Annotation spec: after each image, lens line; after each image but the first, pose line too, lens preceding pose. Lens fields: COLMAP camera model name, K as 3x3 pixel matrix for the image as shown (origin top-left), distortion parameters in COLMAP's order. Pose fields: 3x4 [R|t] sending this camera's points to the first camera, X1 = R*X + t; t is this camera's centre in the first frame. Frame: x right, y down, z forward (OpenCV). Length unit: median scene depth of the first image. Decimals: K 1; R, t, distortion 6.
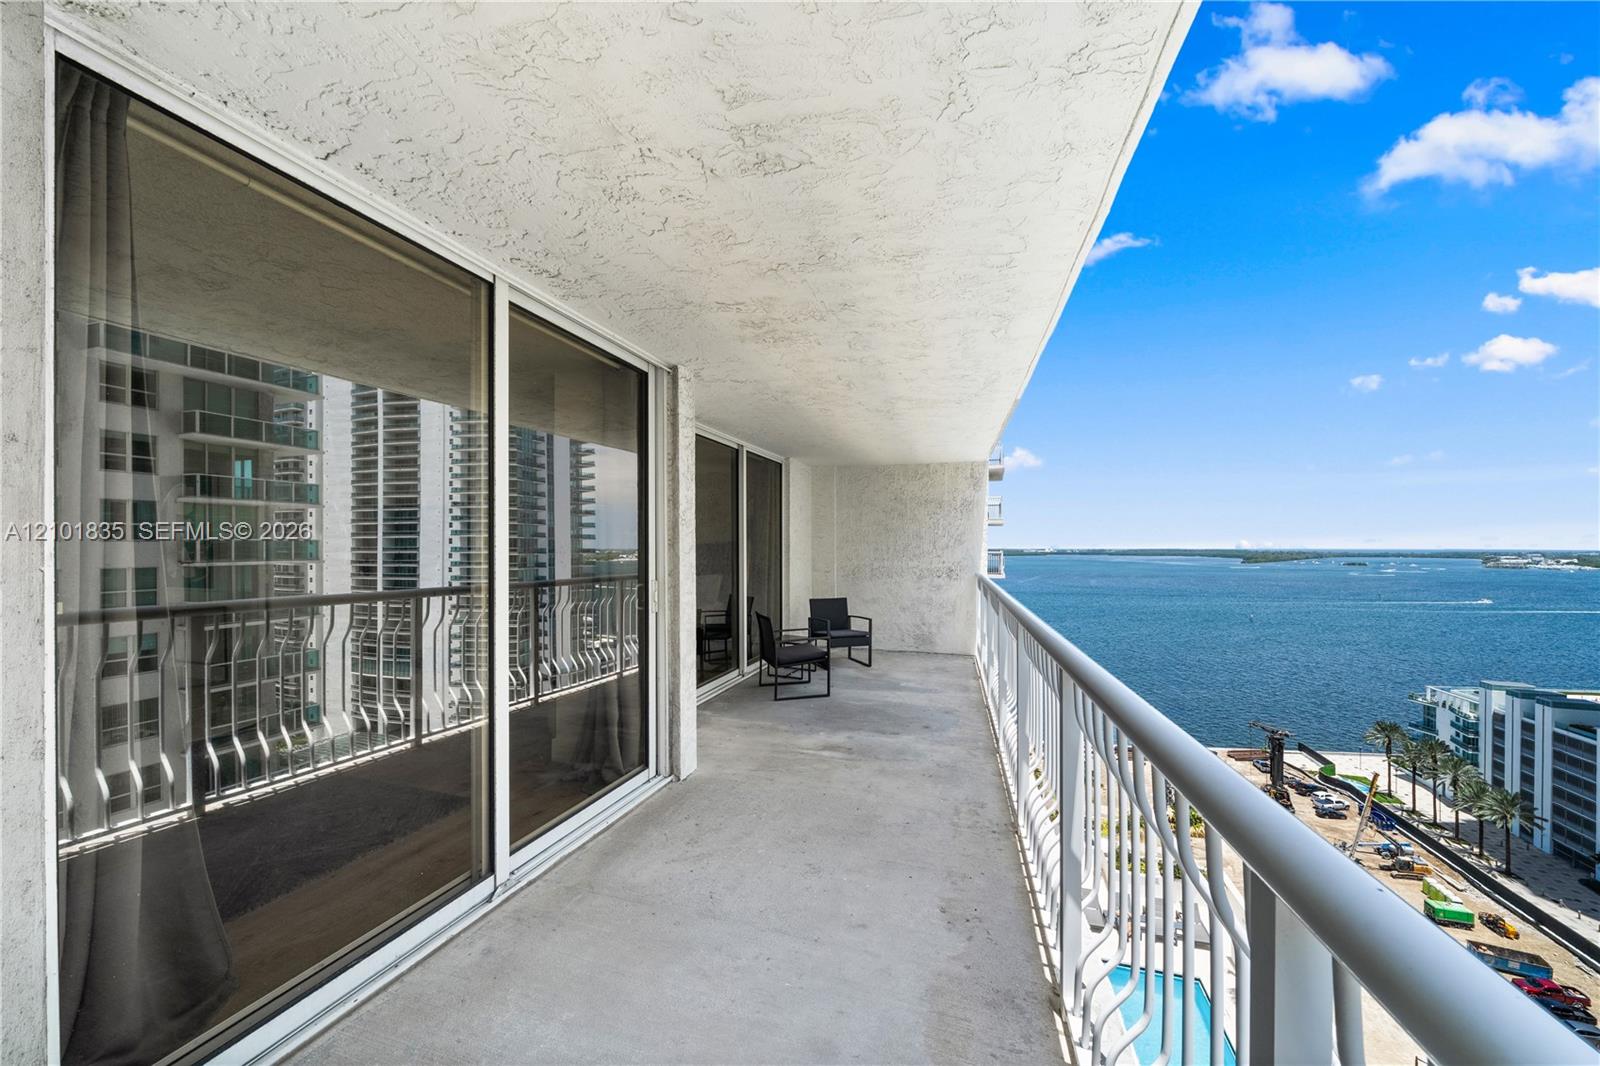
lens RADIAL K [[573.6, 0, 798.4], [0, 573.6, 546.3], [0, 0, 1]] dist [-0.000414, -0.000051]
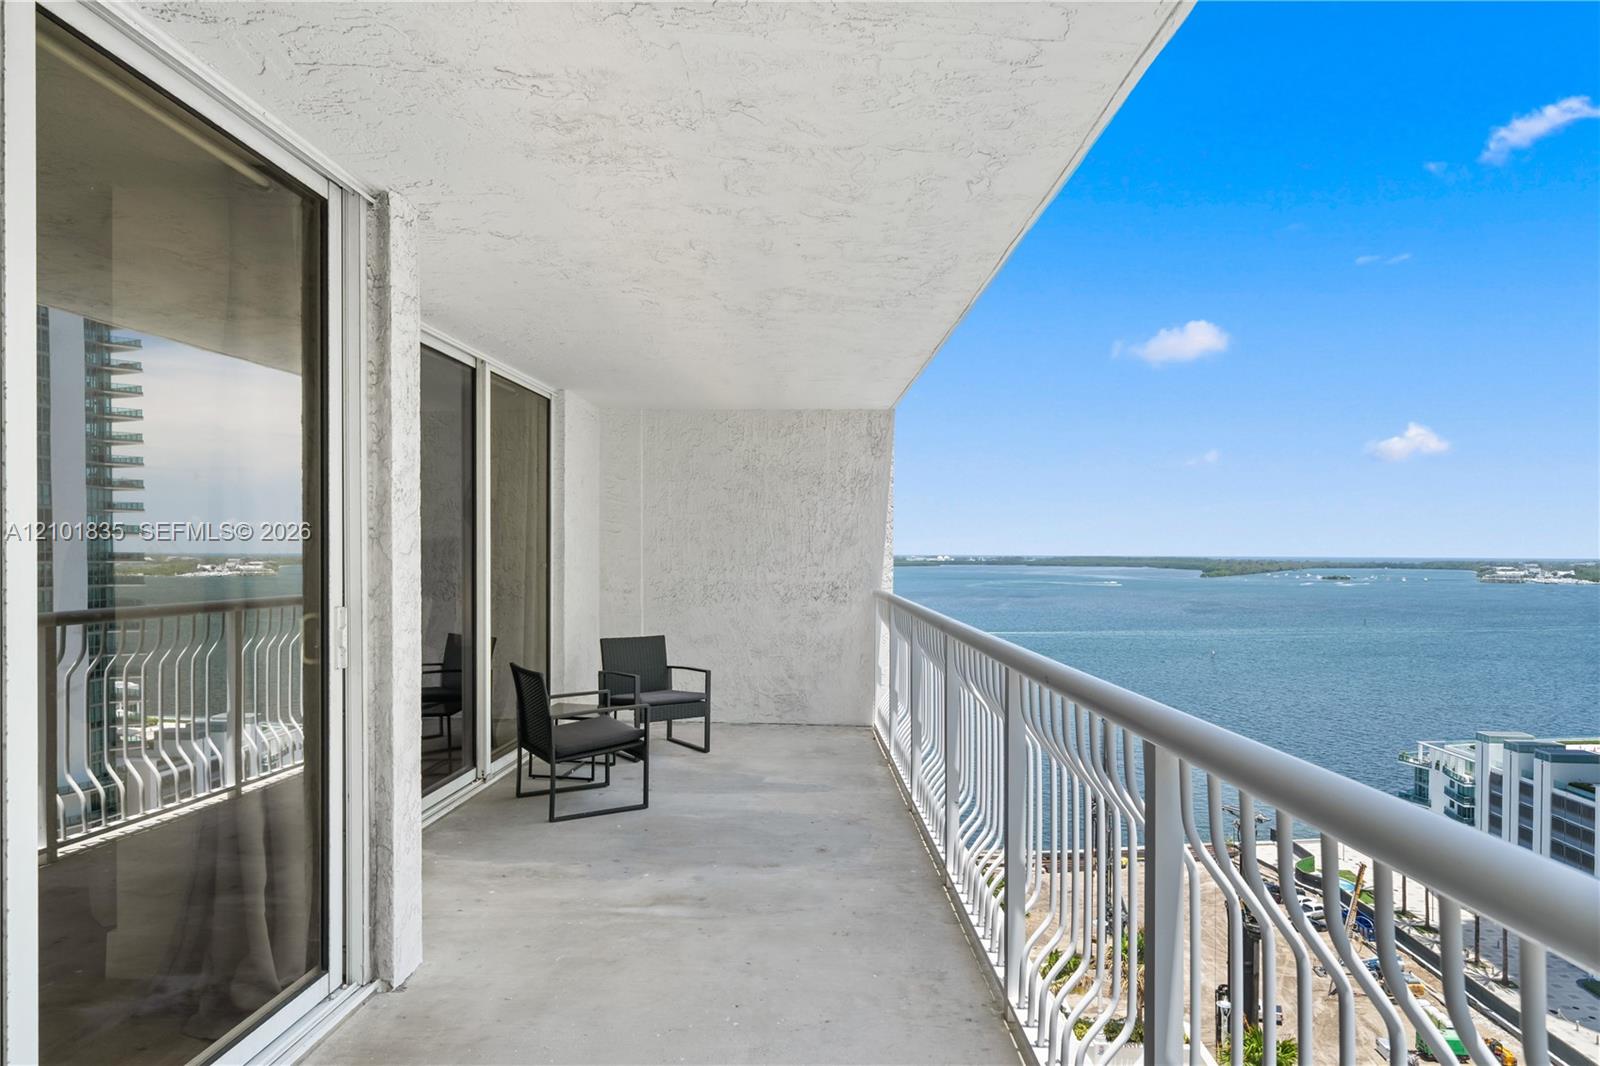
lens RADIAL K [[957.0, 0, 788.6], [0, 957.0, 557.8], [0, 0, 1]] dist [0.003729, 0.000646]
pose [[0.968963, 0.002149, 0.247197, -0.057384], [-0.004058, 0.999966, 0.007214, 0.005960], [-0.247174, -0.007993, 0.968938, 0.052848]]
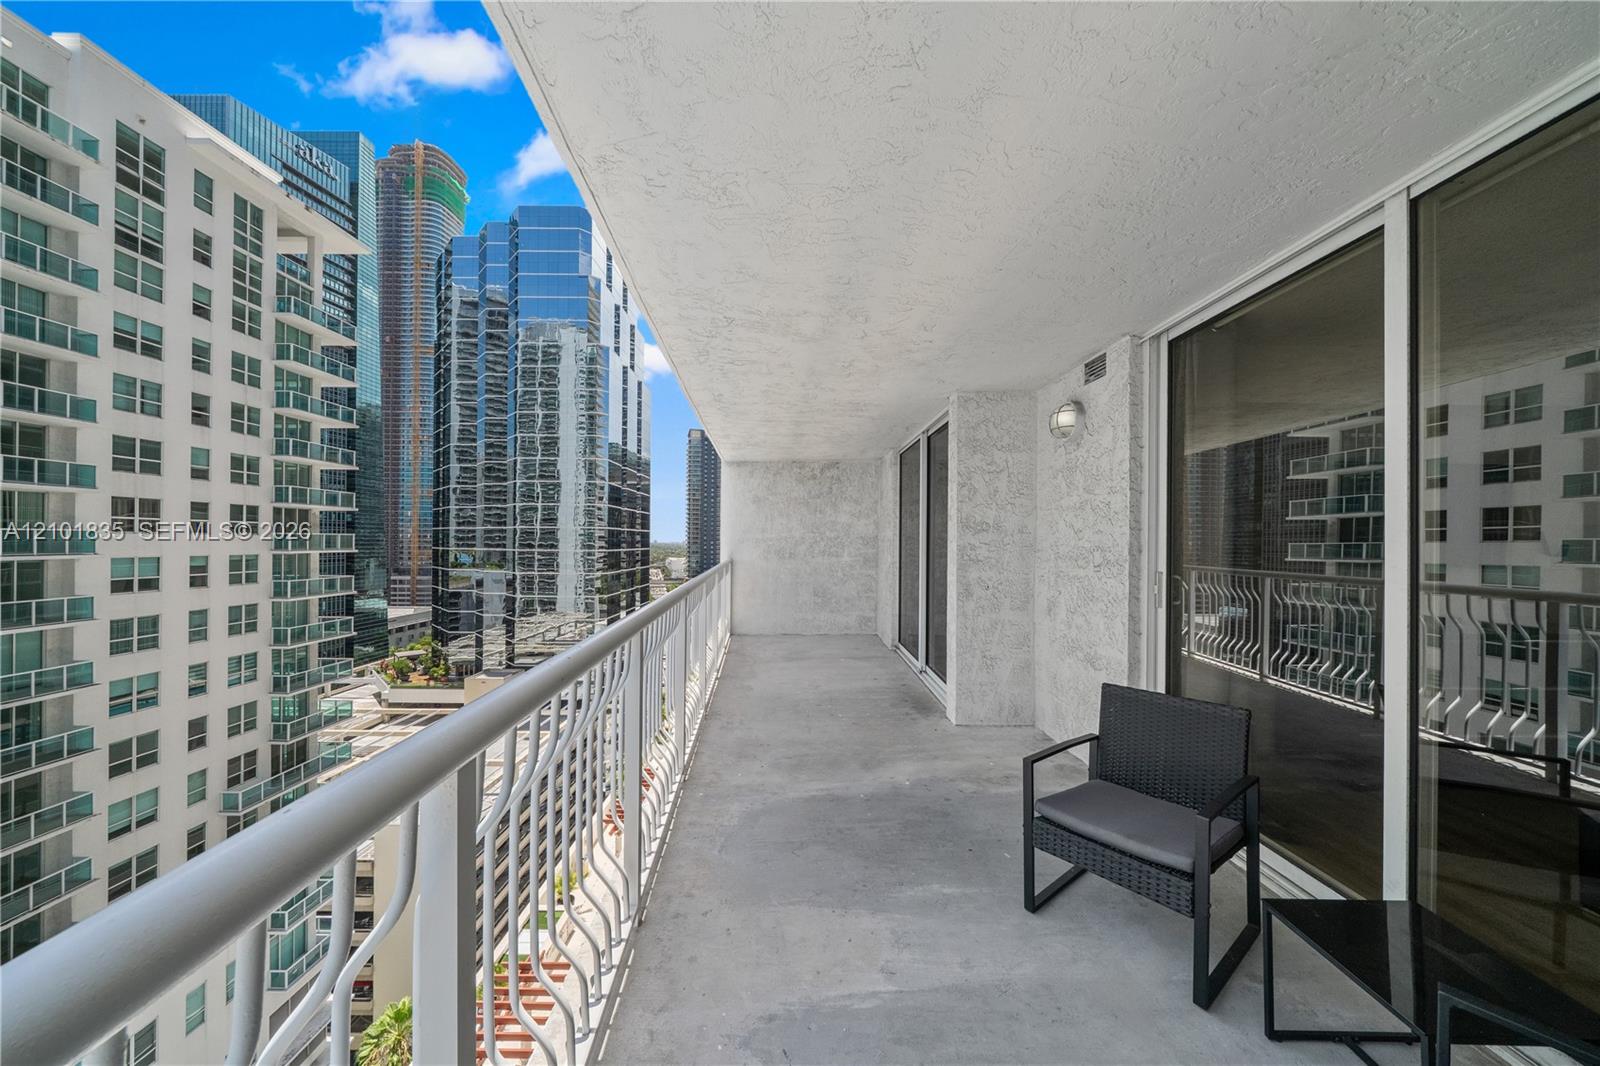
lens RADIAL K [[547.0, 0, 796.6], [0, 547.0, 538.6], [0, 0, 1]] dist [-0.000085, -0.000127]
pose [[-0.949063, -0.008159, -0.314982, 0.403391], [-0.007151, 0.999965, -0.004358, 0.011185], [0.315006, -0.001884, -0.949088, 1.626134]]
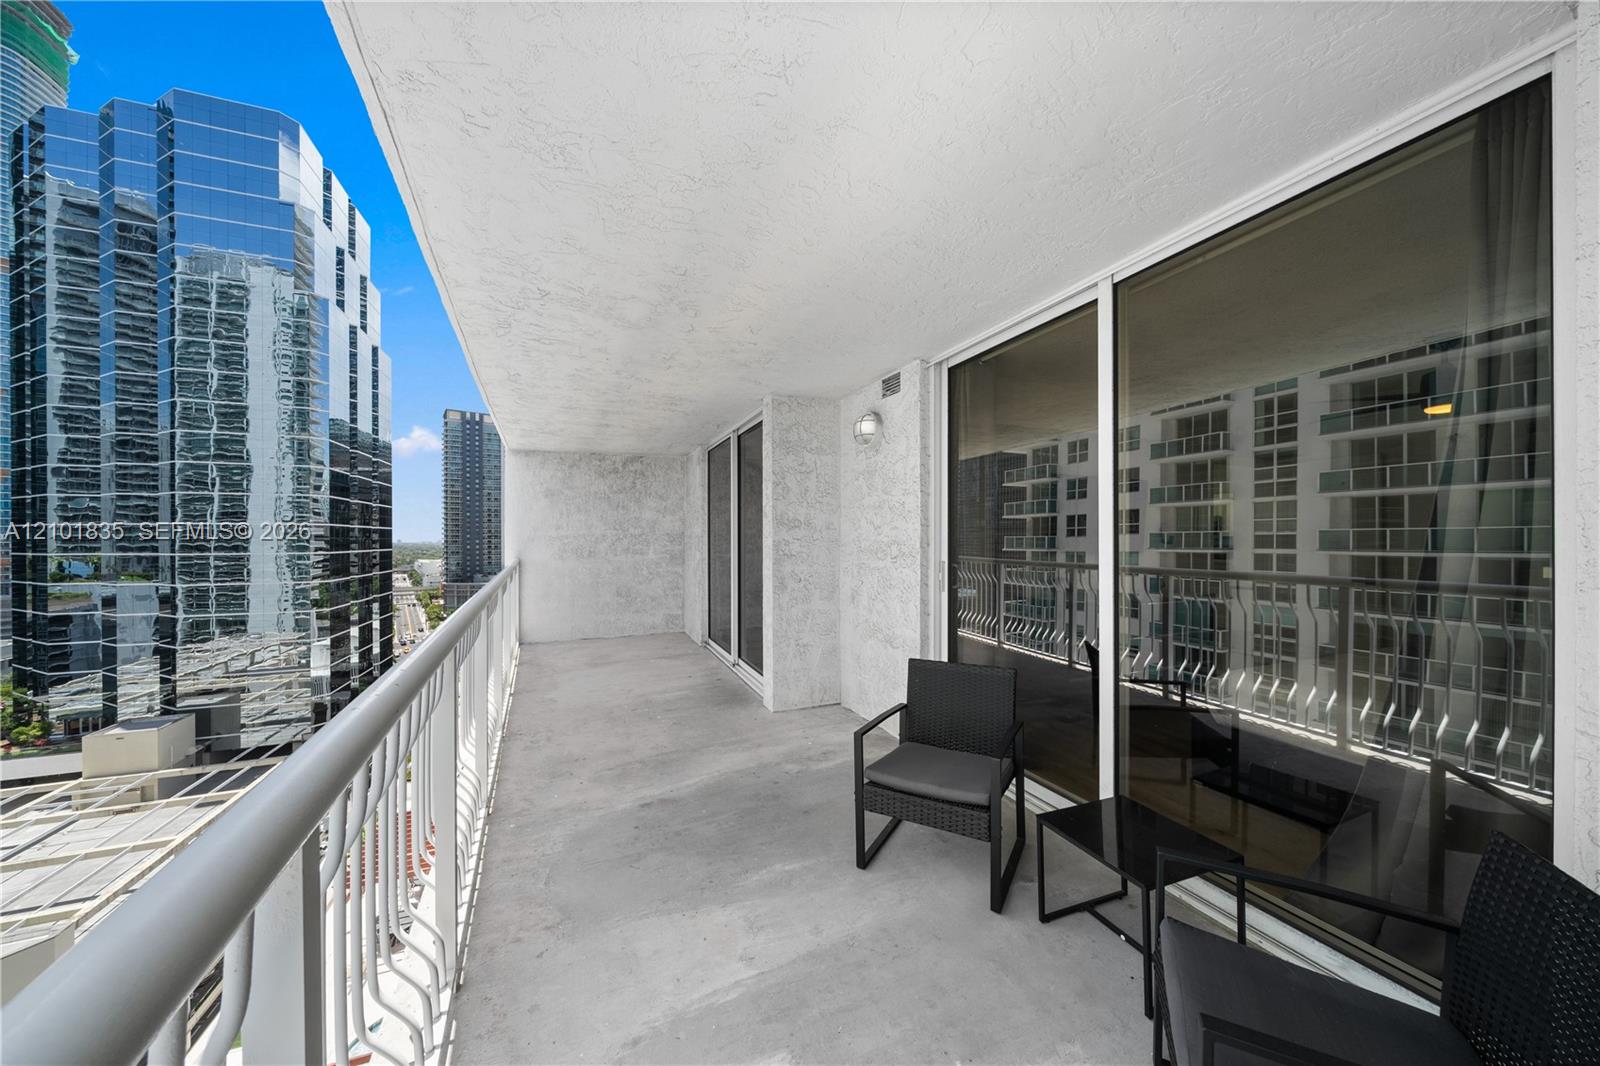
lens RADIAL K [[547.0, 0, 796.6], [0, 547.0, 538.6], [0, 0, 1]] dist [-0.000085, -0.000127]
pose [[-0.766409, 0.002363, -0.642349, 0.445119], [0.002334, 0.999997, 0.000894, 0.011369], [0.642349, -0.000814, -0.766412, 1.604738]]
